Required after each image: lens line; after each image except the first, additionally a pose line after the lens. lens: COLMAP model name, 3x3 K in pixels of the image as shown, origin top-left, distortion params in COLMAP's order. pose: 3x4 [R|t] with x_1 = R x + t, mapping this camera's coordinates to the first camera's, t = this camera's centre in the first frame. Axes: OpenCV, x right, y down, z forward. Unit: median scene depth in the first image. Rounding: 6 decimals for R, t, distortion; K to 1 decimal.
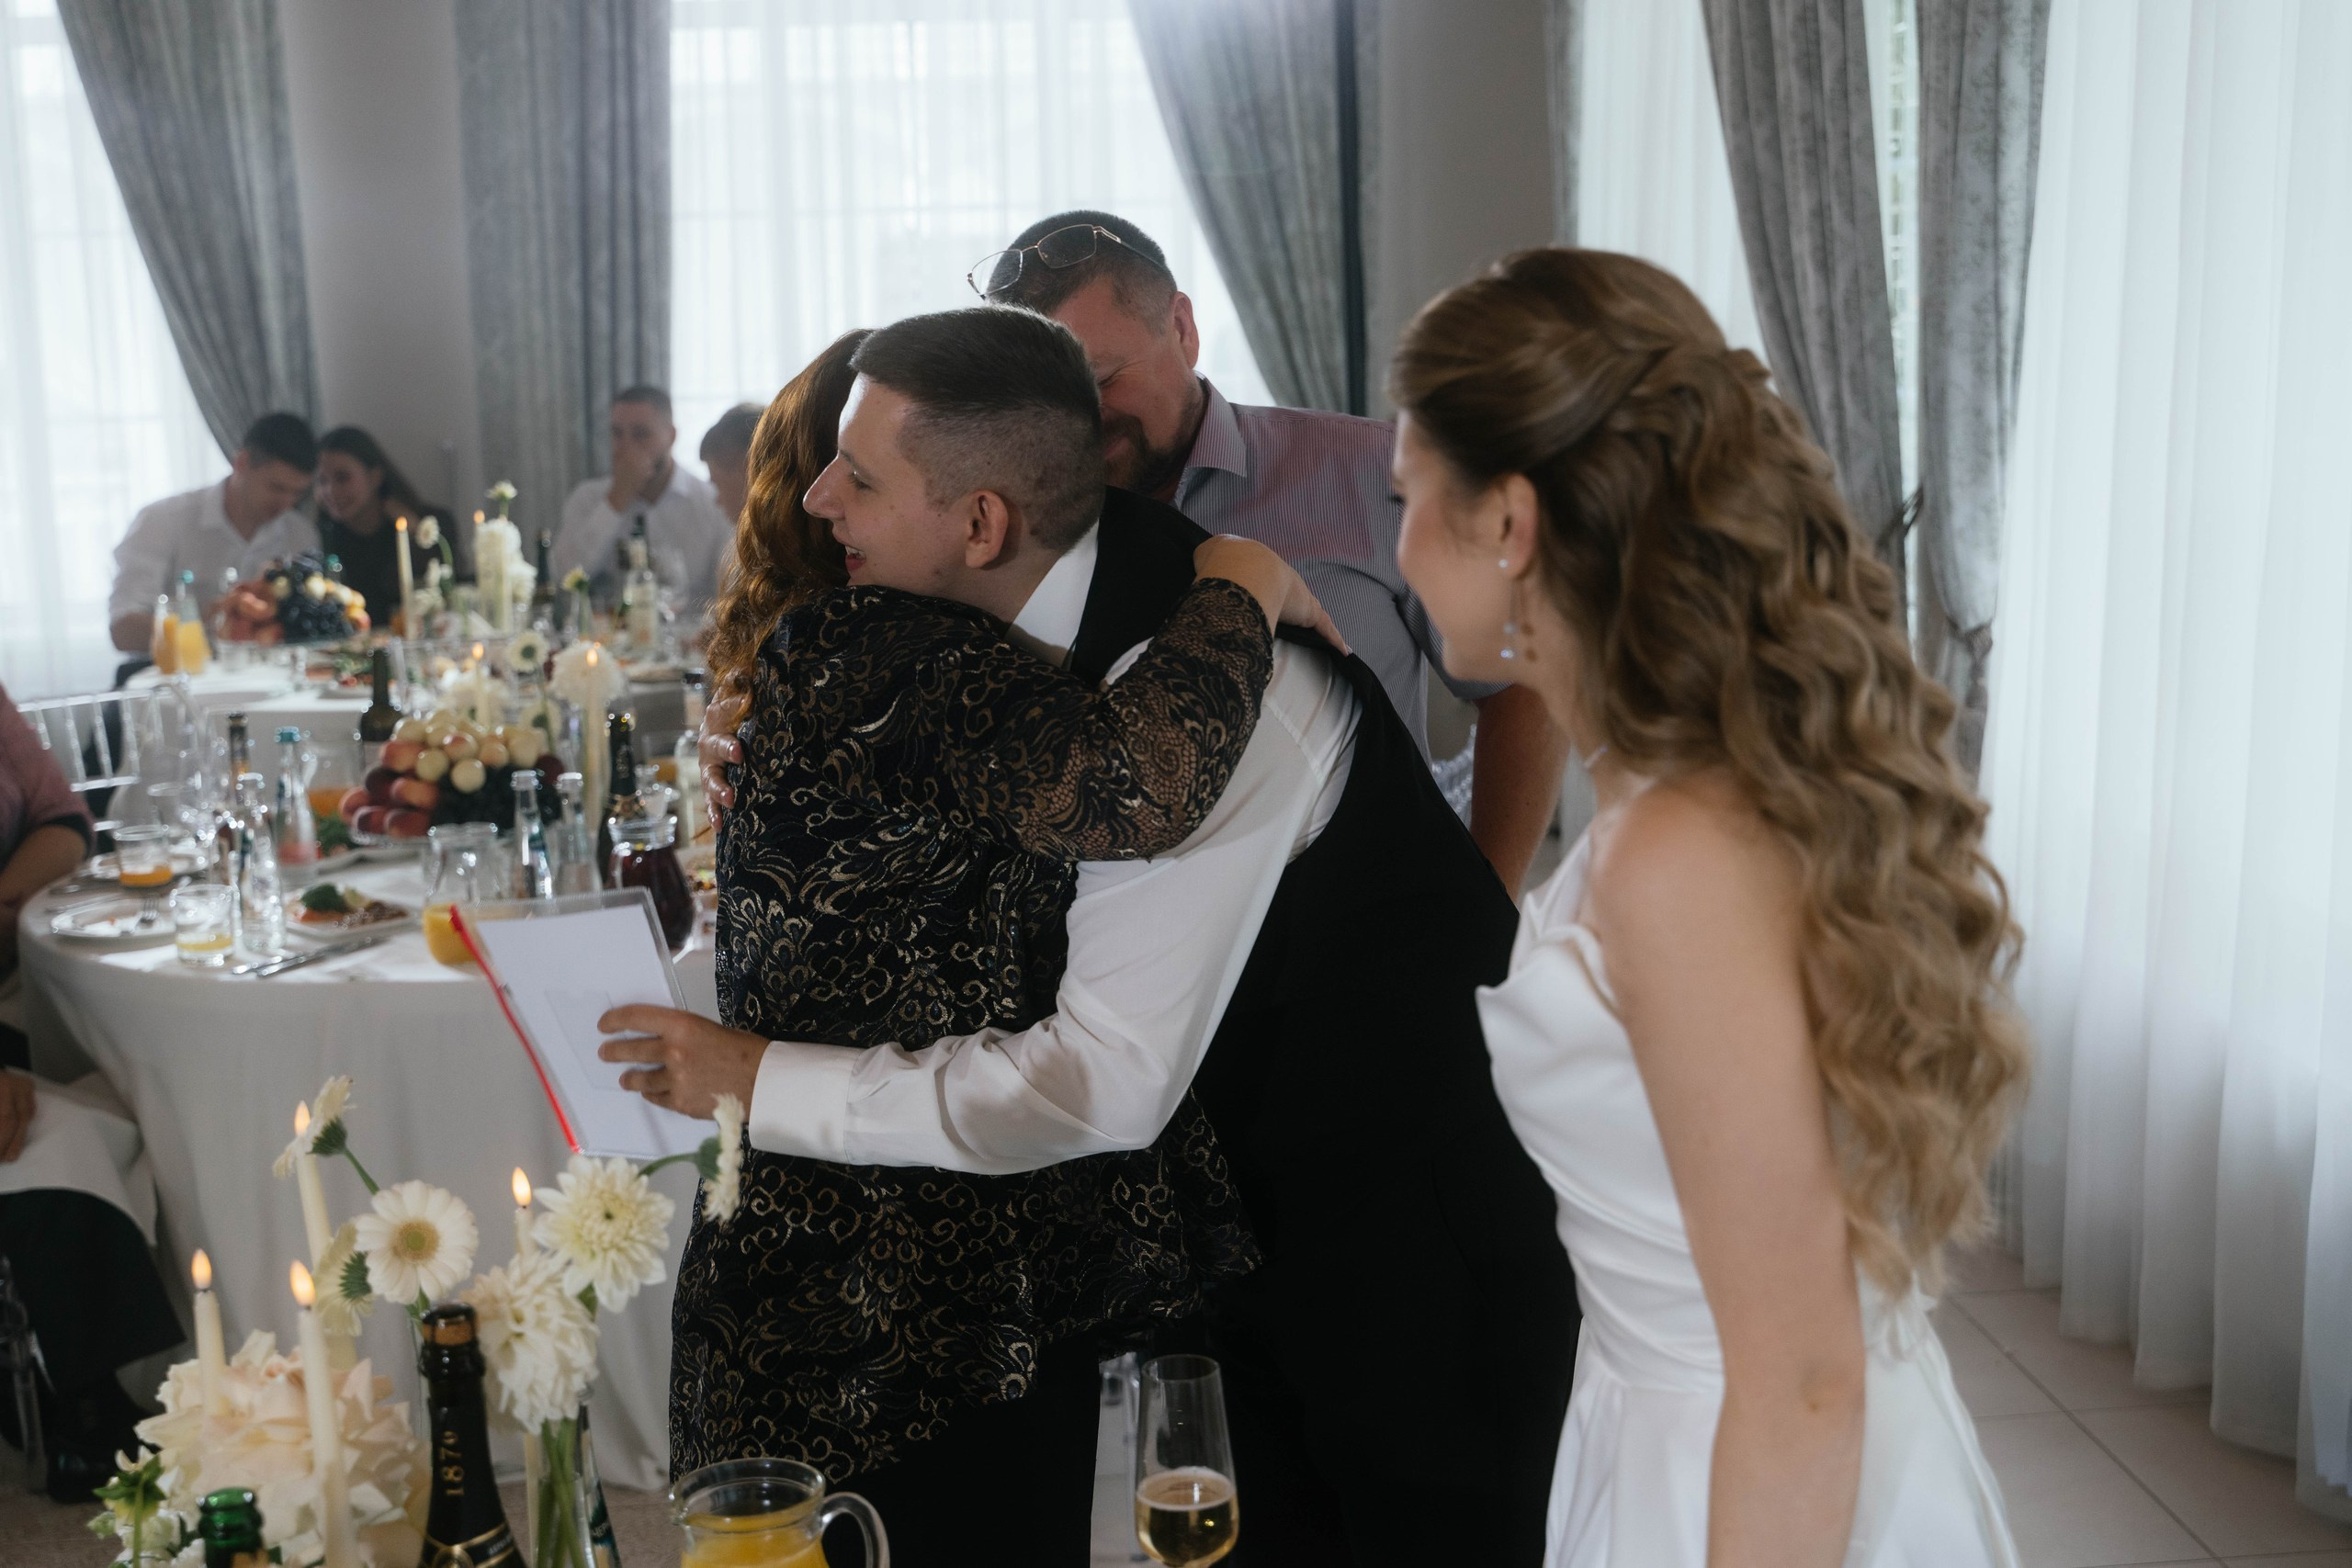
lens RADIAL K [[3144.0, 0, 1162.9], [0, 3144.0, 778.3], [0, 0, 1]] dist [0.006645, 0.000000]
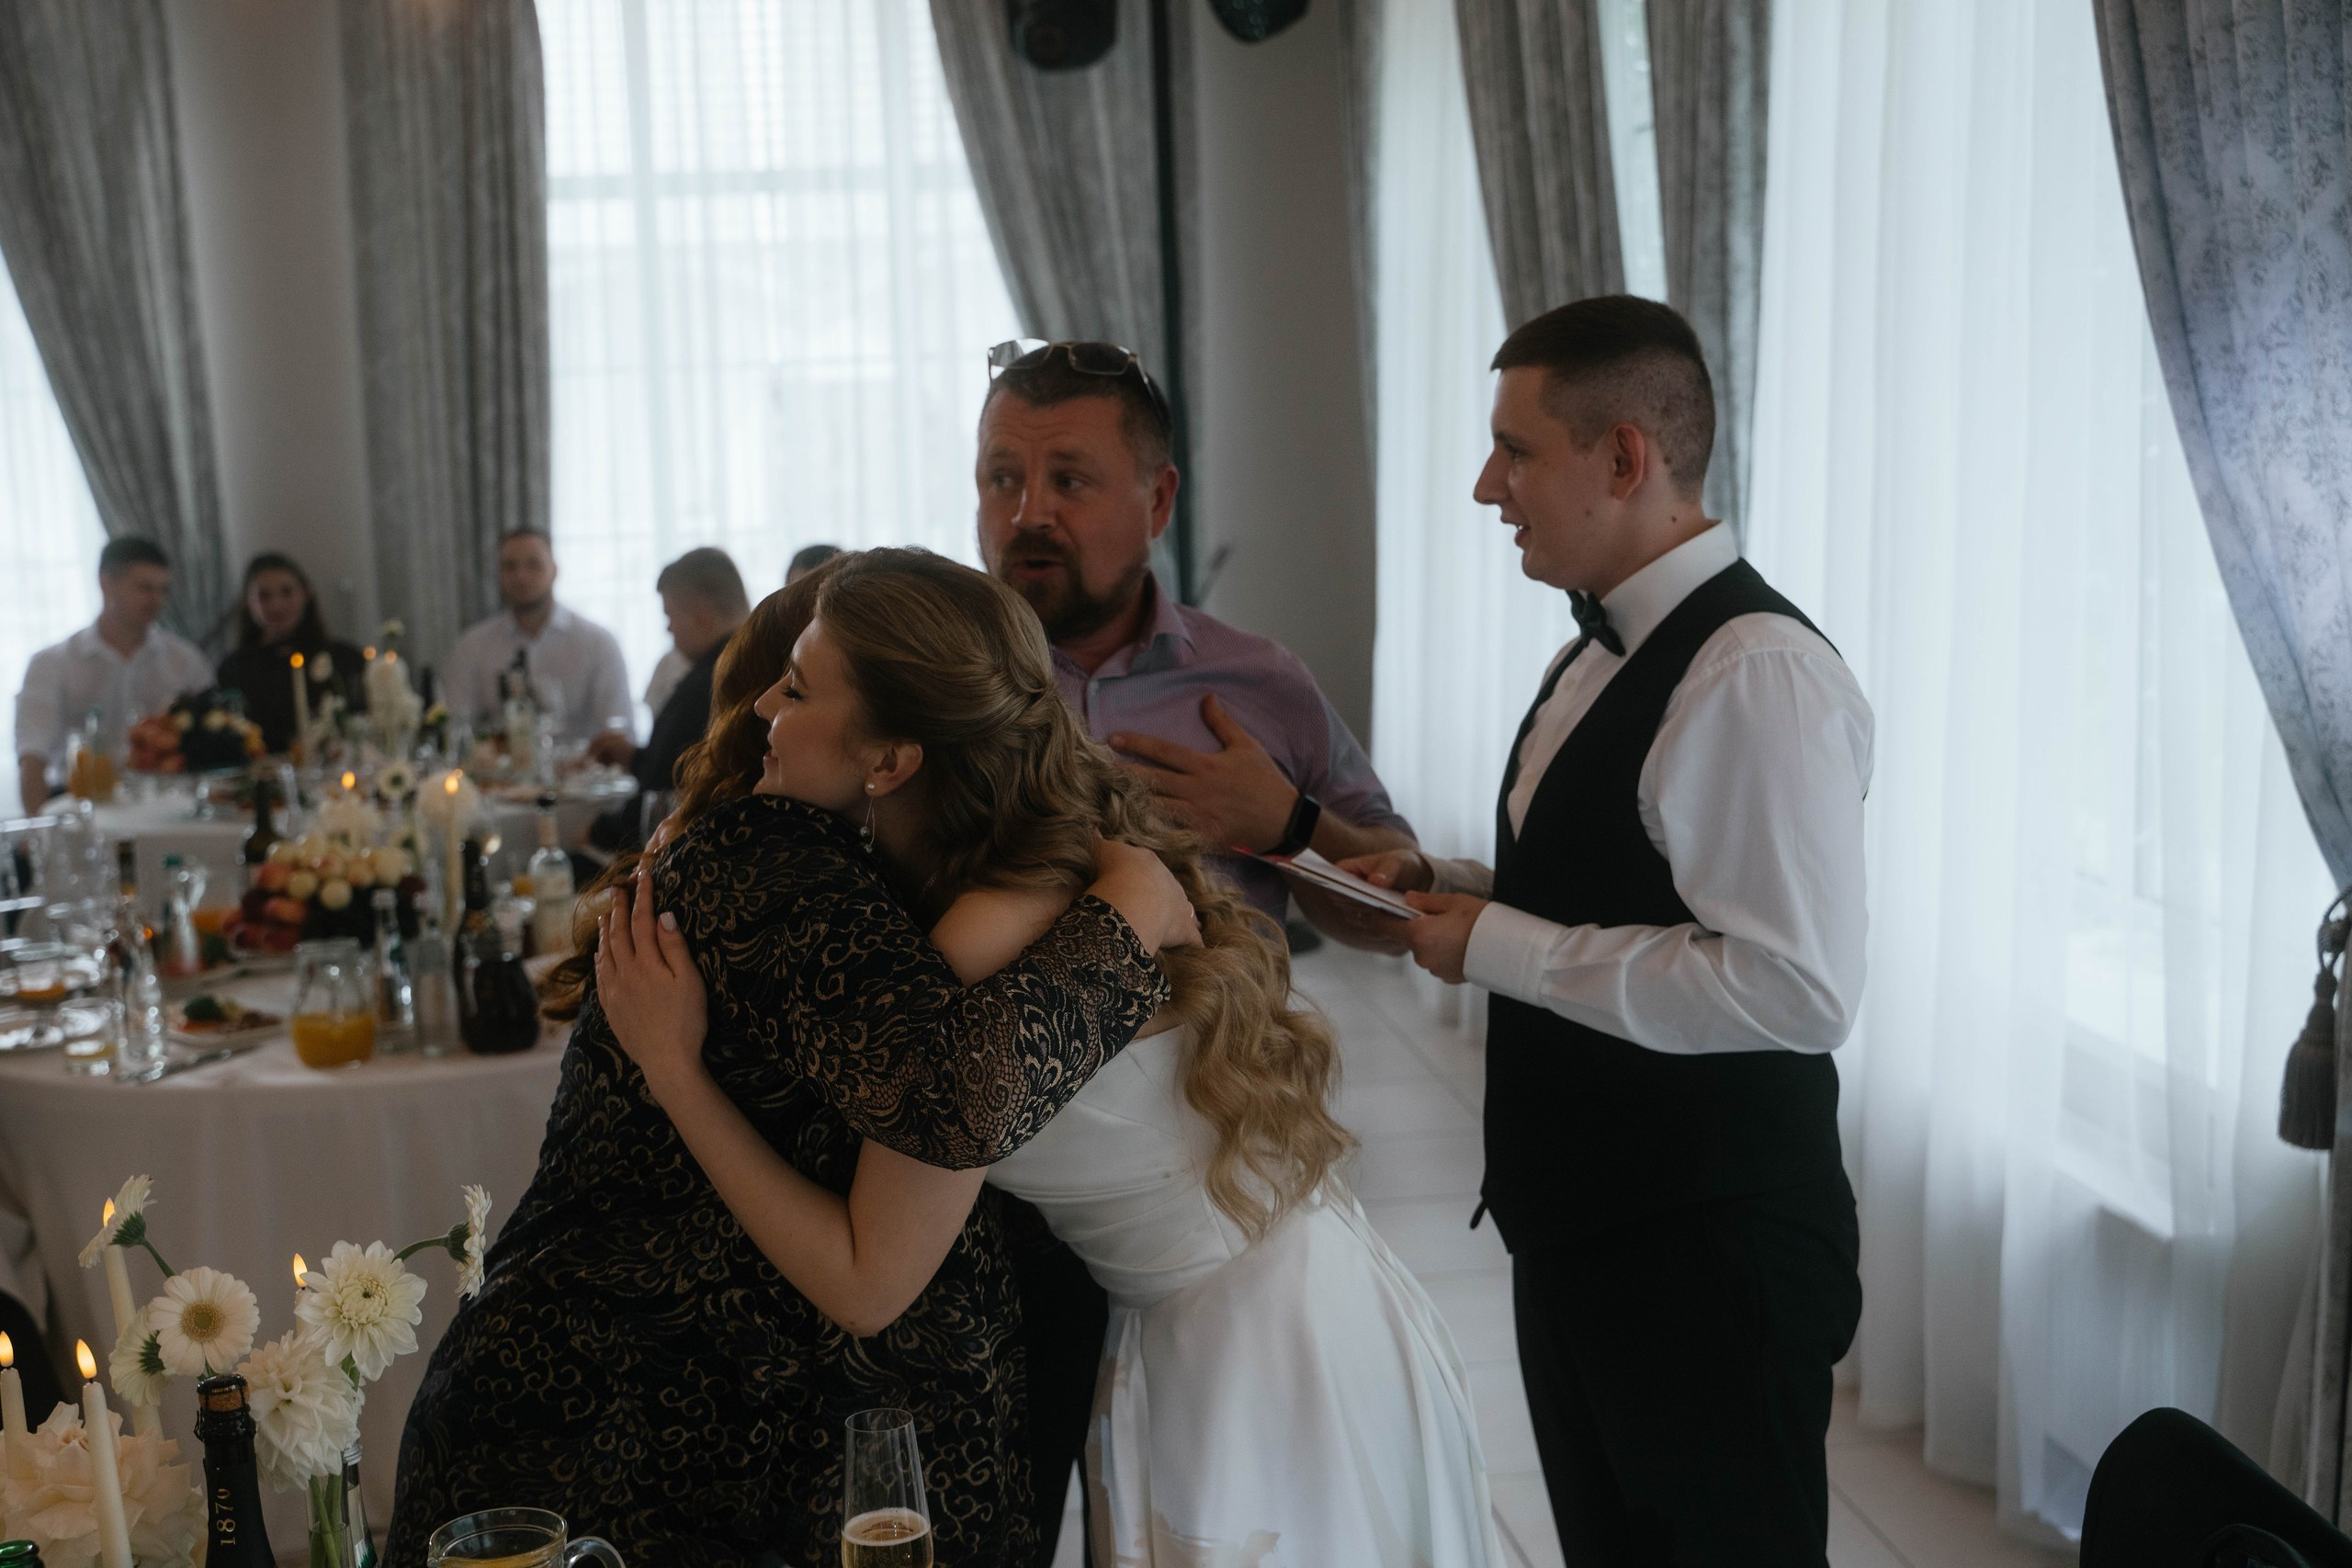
lens RADIAL K [[2964.1, 0, 1171.5], [0, 2964.1, 797.8], [0, 0, 1]] dist [0.009451, 0.000000]
pose [[0.999536, -0.013991, 0.027049, 0.034542], [0.014660, 0.999588, -0.024675, -0.003961], [-0.026693, 0.025060, 0.999330, -0.033937]]
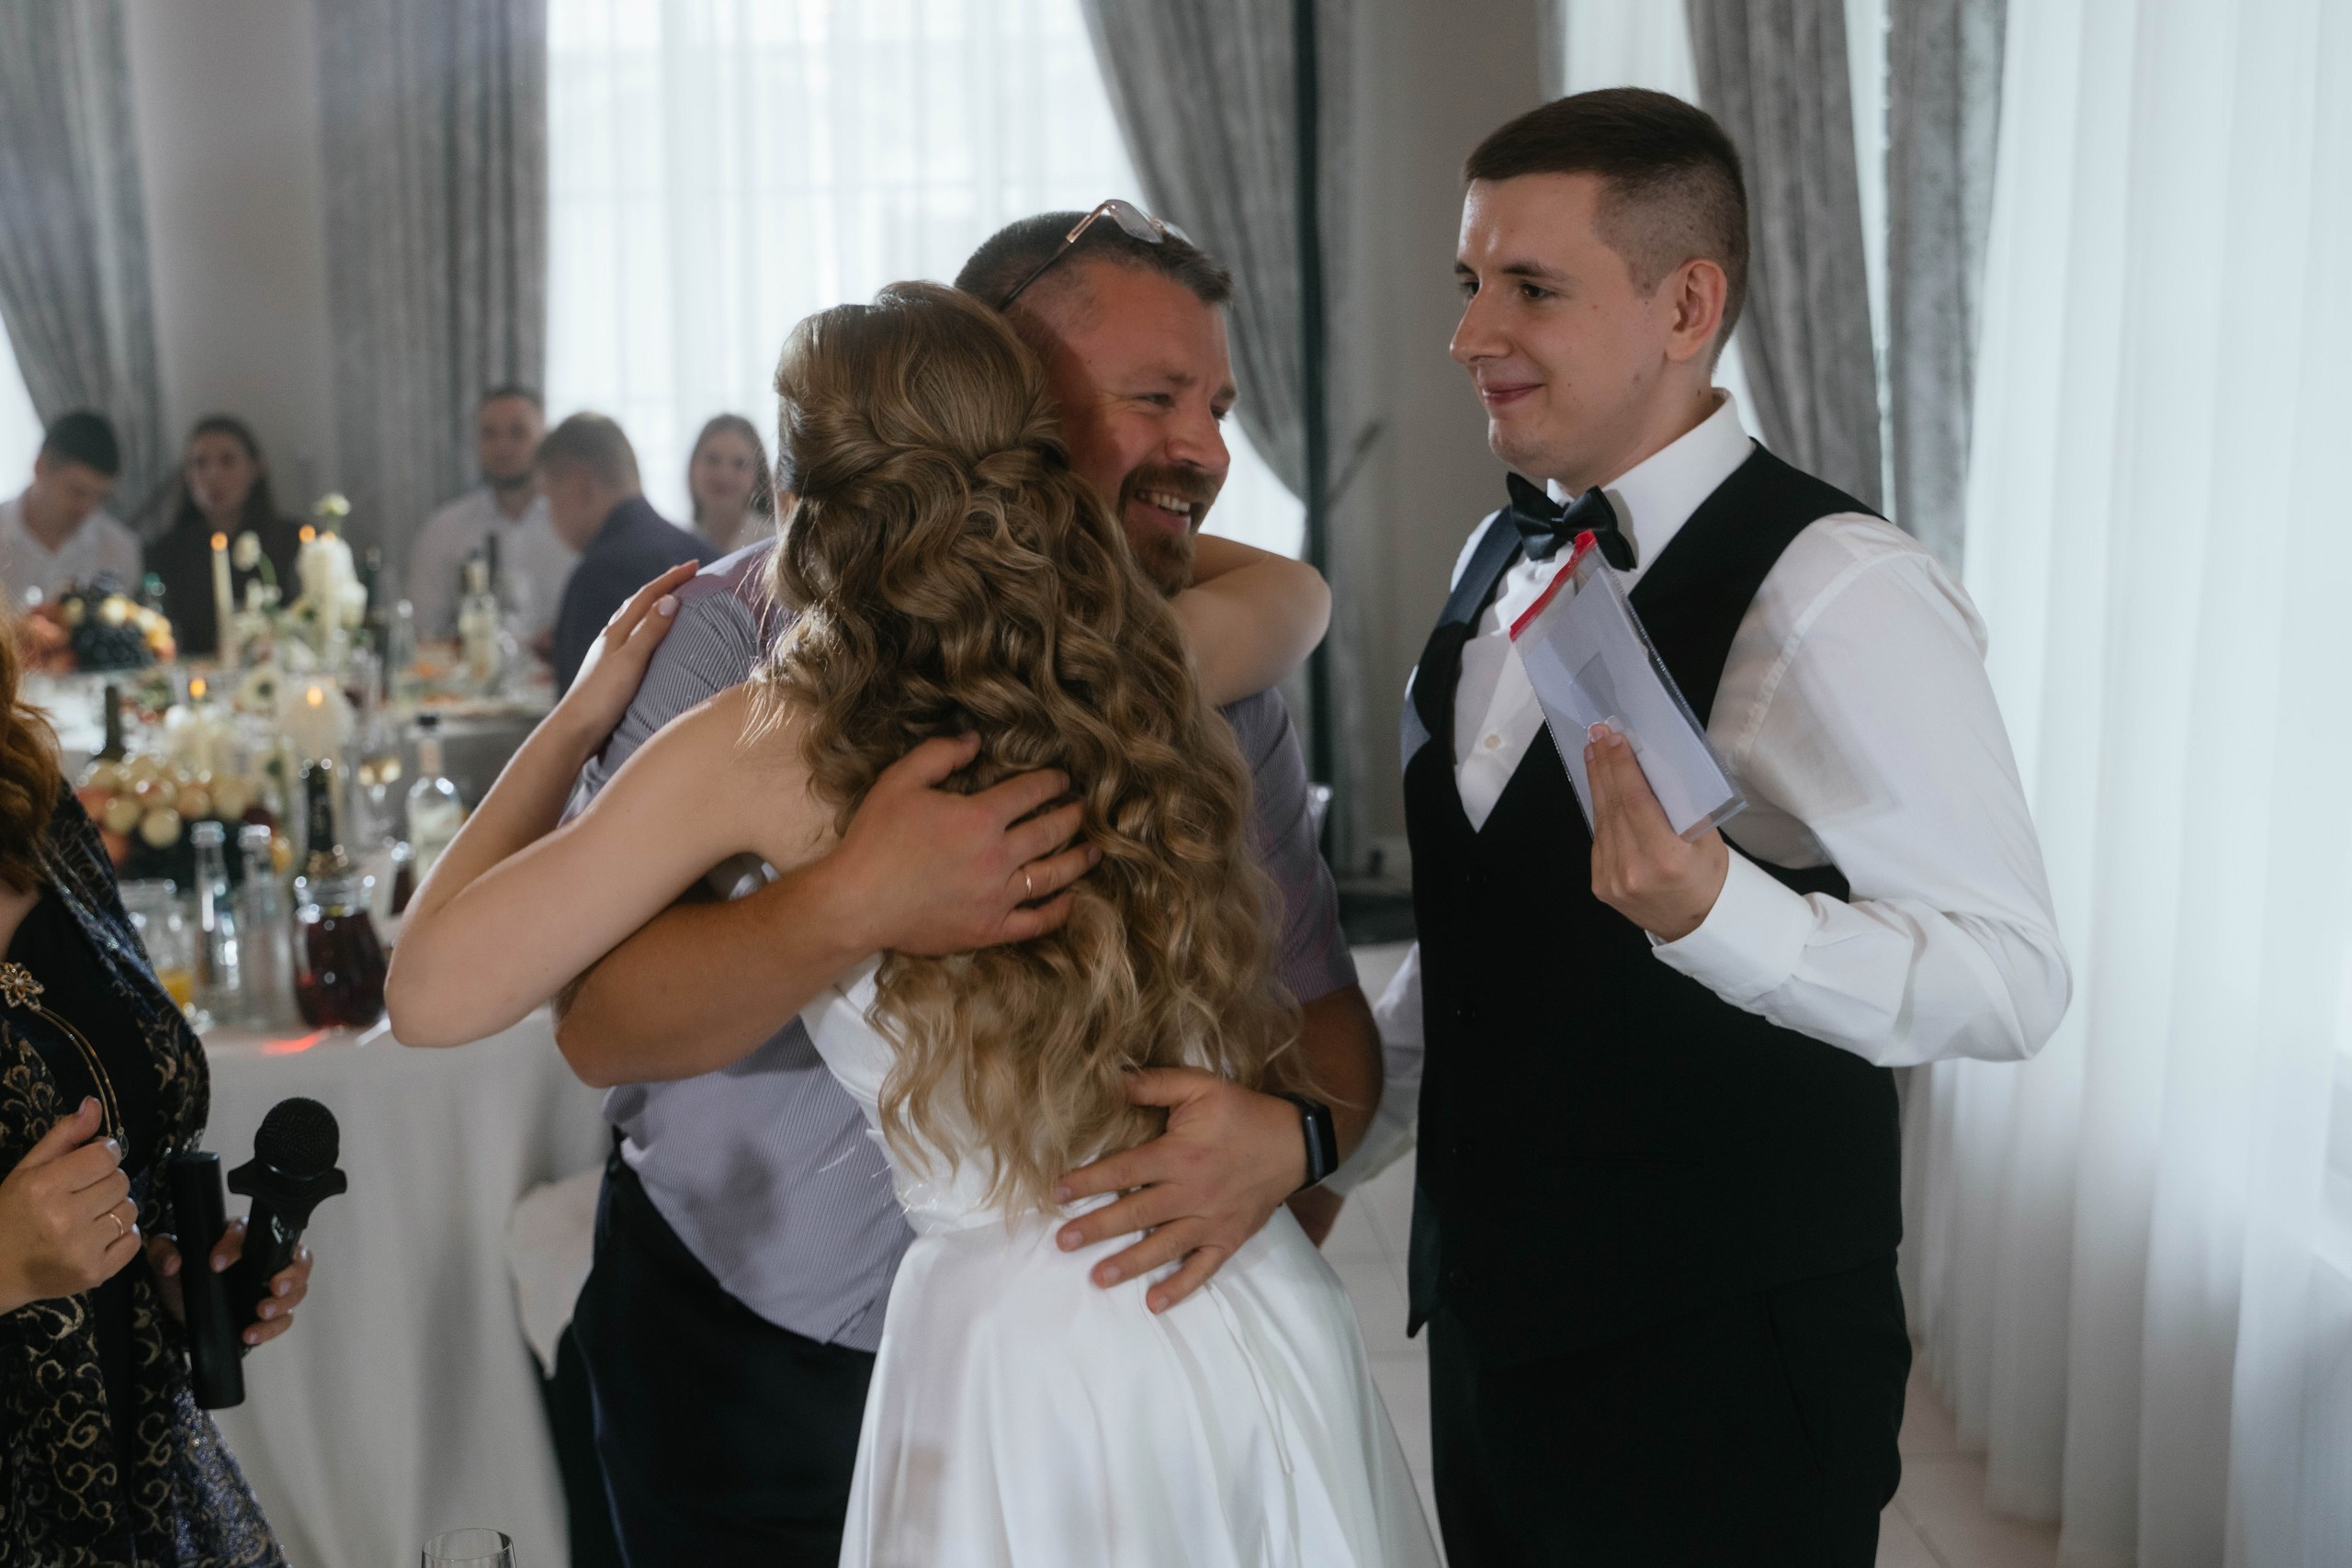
lens RADIAL K [[3525.7, 0, 1057.4], [0, 3525.7, 821.2], [0, 0, 1]] dist [0.007040, 0.000000]
pose [[0.995564, 0.014560, -0.092951, 0.101115], [-0.014489, 0.999894, 0.001446, -0.006314], [0.092962, -0.000093, 0.995670, 0.019490]]
